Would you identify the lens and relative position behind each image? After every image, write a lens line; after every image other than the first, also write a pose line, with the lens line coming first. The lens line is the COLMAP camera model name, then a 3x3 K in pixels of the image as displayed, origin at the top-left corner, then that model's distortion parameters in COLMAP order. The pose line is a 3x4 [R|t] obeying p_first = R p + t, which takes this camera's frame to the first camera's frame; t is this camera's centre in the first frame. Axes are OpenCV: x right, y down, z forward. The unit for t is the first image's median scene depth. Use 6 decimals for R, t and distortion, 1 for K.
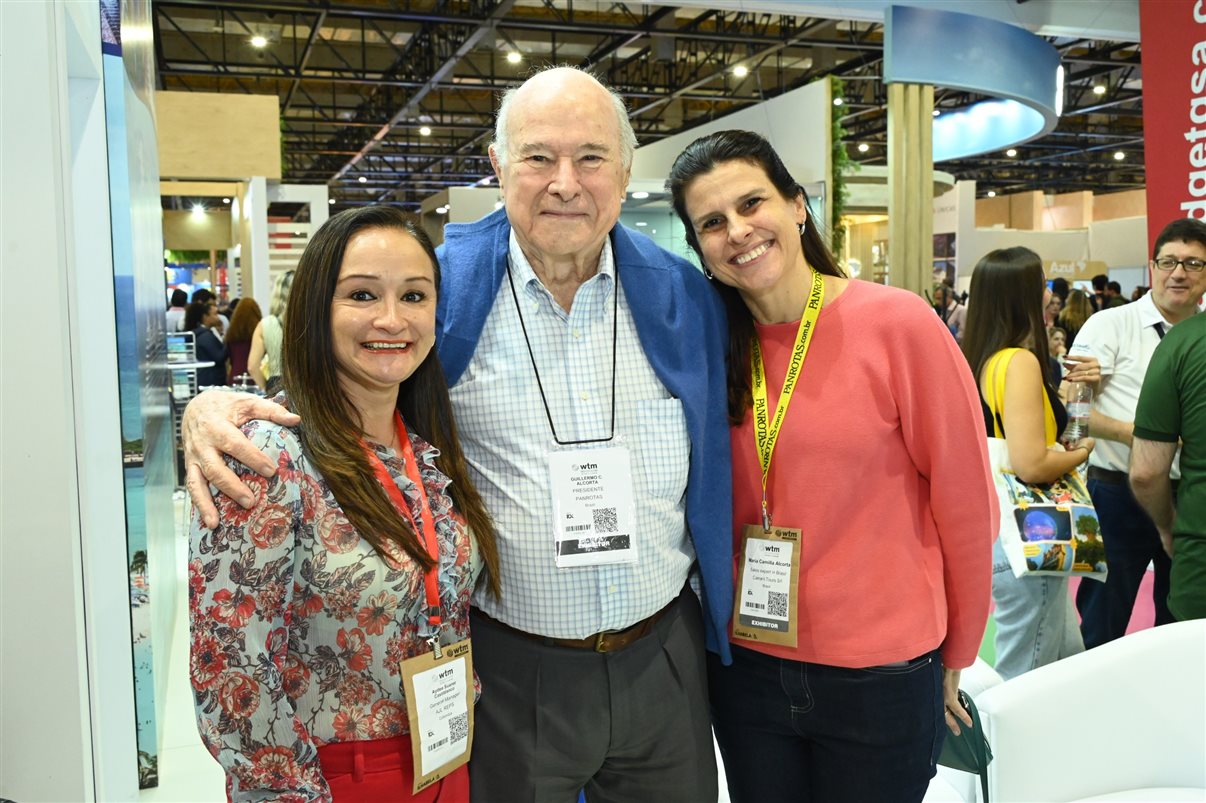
lens RADIAL K [[1181.7, 0, 654.9], [0, 1181.7, 405.6], [0, 0, 1]] dist [0.015515, 0.000229]
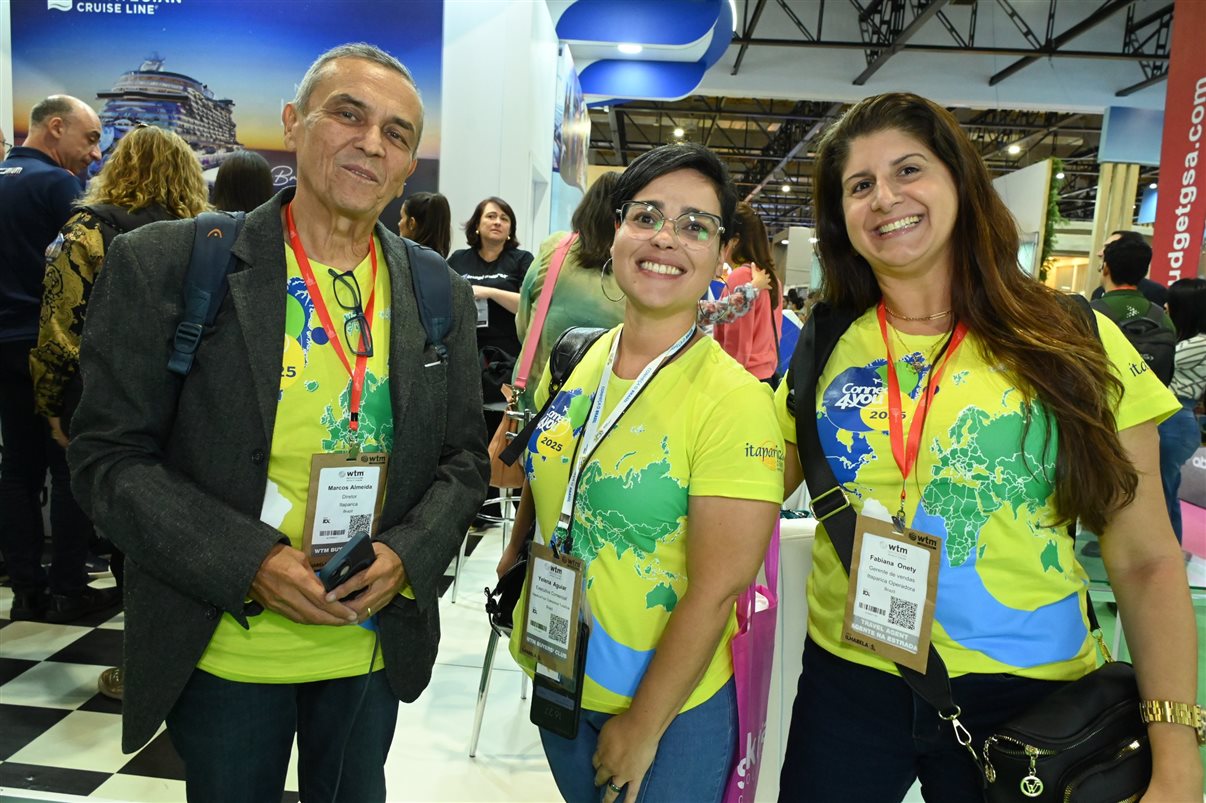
lens RADIAL K [[1181.7, 0, 654.9], [0, 1181.7, 405.6], [0, 0, 1]] dist [0.015515, 0.000229]
pose [[0.917724, 0.093362, -0.386092, 0.253338], [-0.105180, 0.994407, -0.009547, 0.068548], [0.383041, 0.049370, 0.922411, -0.411131]]
